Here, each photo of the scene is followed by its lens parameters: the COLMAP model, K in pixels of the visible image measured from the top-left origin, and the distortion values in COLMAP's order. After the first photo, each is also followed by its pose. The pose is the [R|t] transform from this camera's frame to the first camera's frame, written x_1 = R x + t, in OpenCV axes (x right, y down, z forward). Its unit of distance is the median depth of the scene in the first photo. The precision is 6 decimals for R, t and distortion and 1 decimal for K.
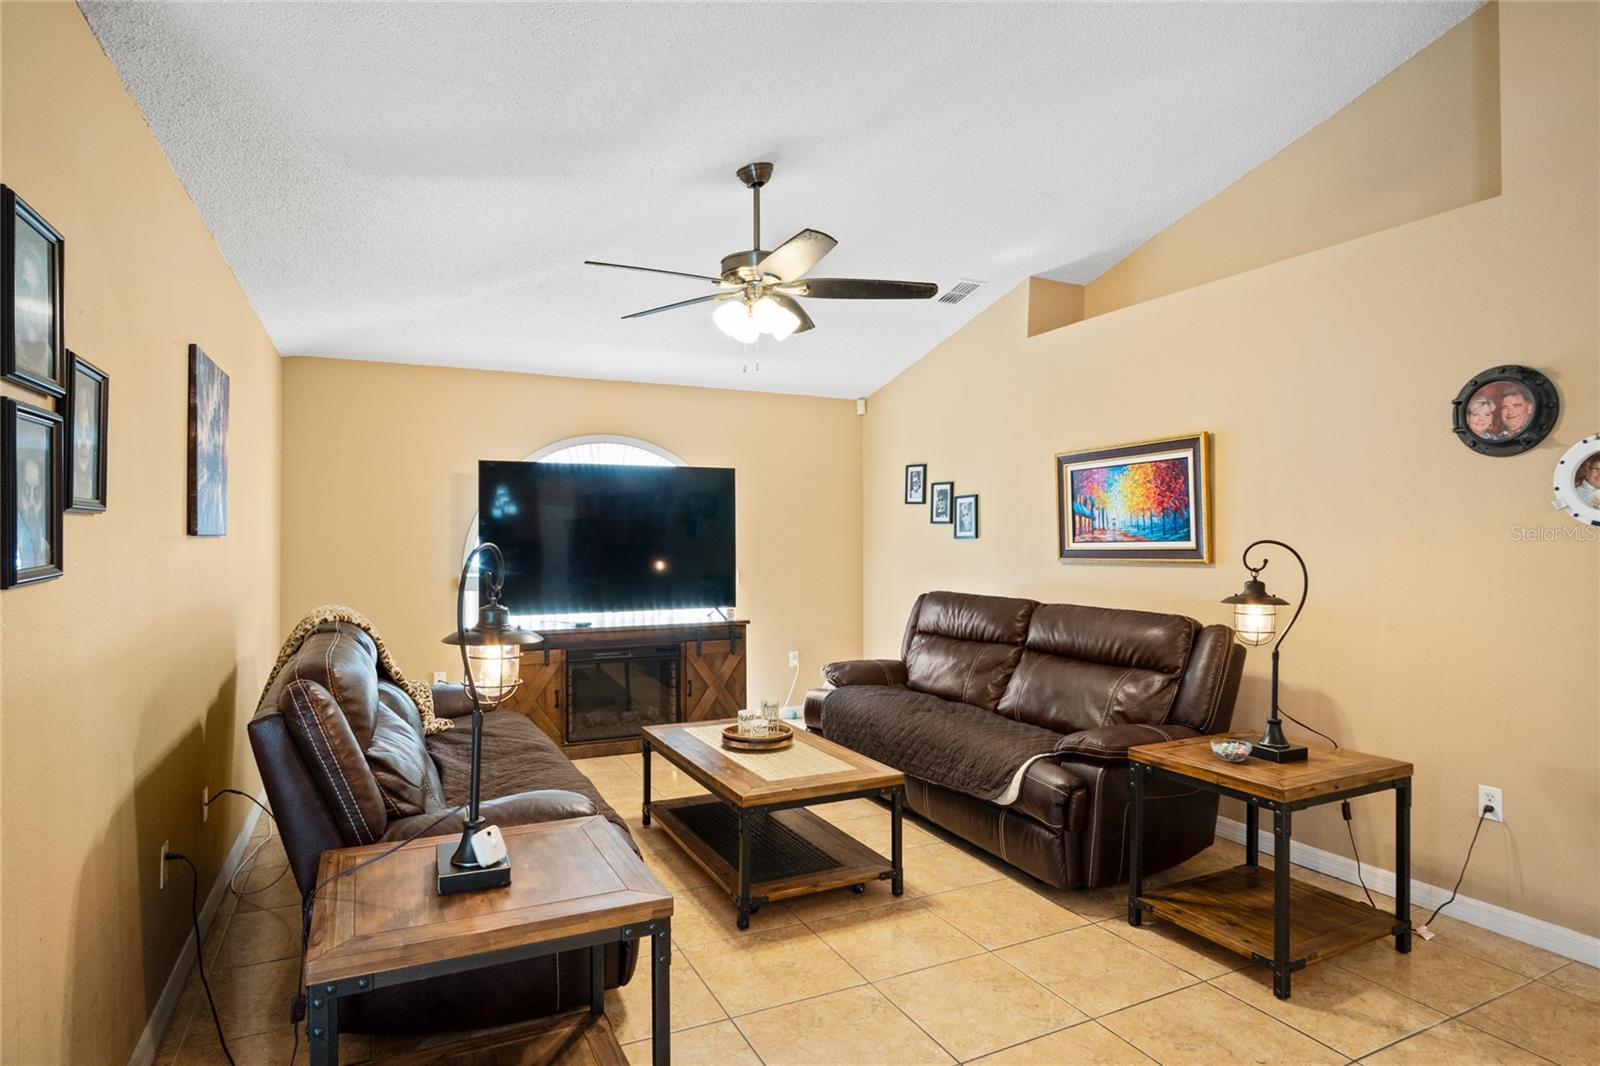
lens RADIAL K [[871.0, 0, 804.8], [0, 871.0, 535.1], [0, 0, 1]] dist [-0.026917, 0.002917]
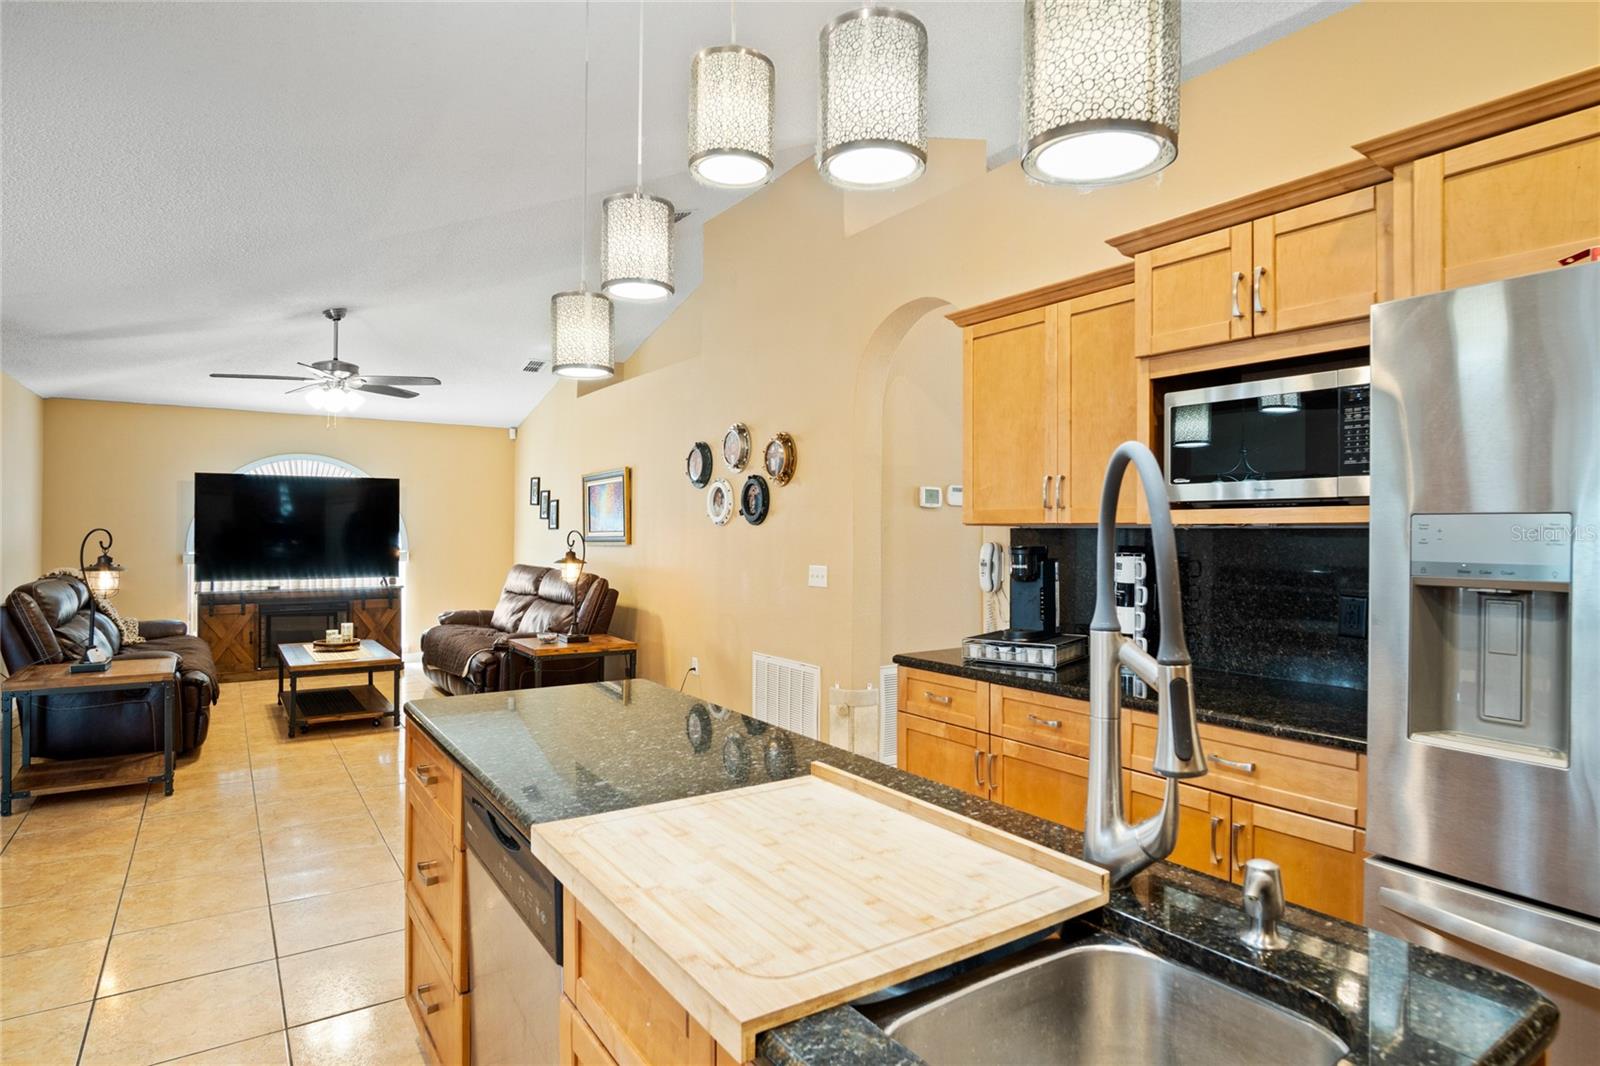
lens RADIAL K [[871.0, 0, 809.3], [0, 871.0, 529.7], [0, 0, 1]] dist [-0.026917, 0.002917]
pose [[0.989392, 0.005924, 0.145147, 0.622748], [-0.006346, 0.999977, 0.002444, -0.002462], [-0.145129, -0.003339, 0.989407, -0.815267]]
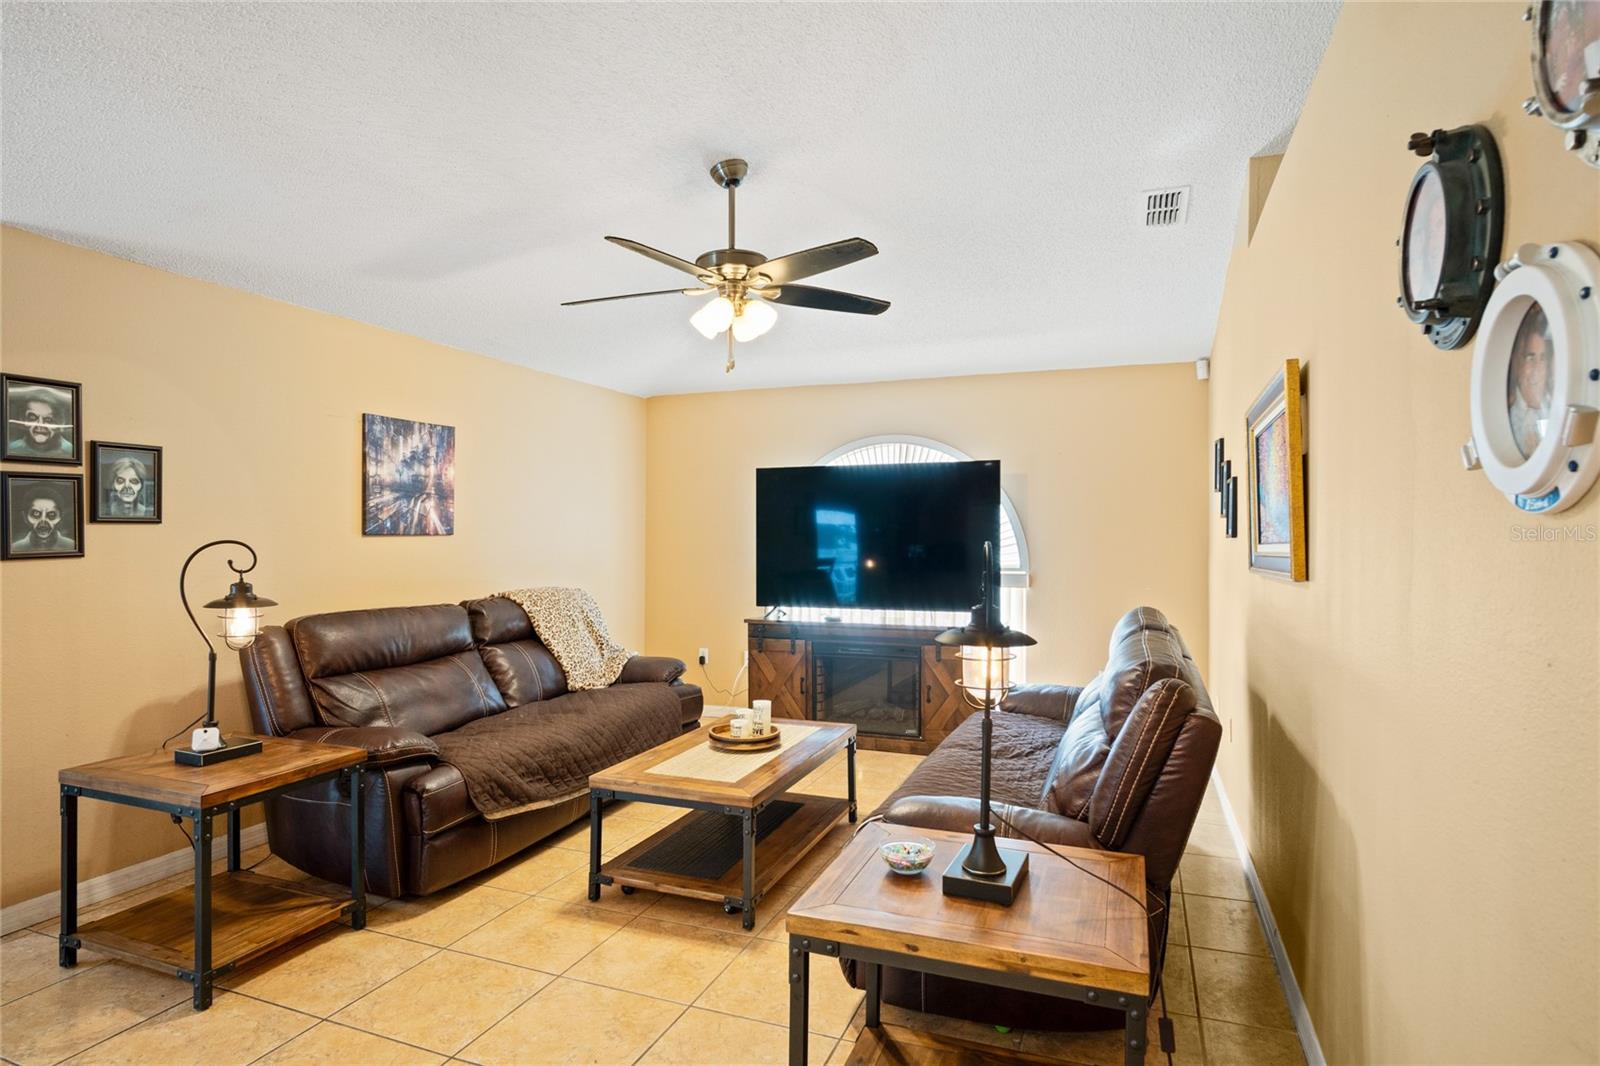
lens RADIAL K [[871.0, 0, 790.7], [0, 871.0, 537.8], [0, 0, 1]] dist [-0.026917, 0.002917]
pose [[0.674915, 0.002112, -0.737892, 0.729481], [0.001132, 0.999992, 0.003898, 0.000842], [0.737894, -0.003466, 0.674907, 0.377539]]
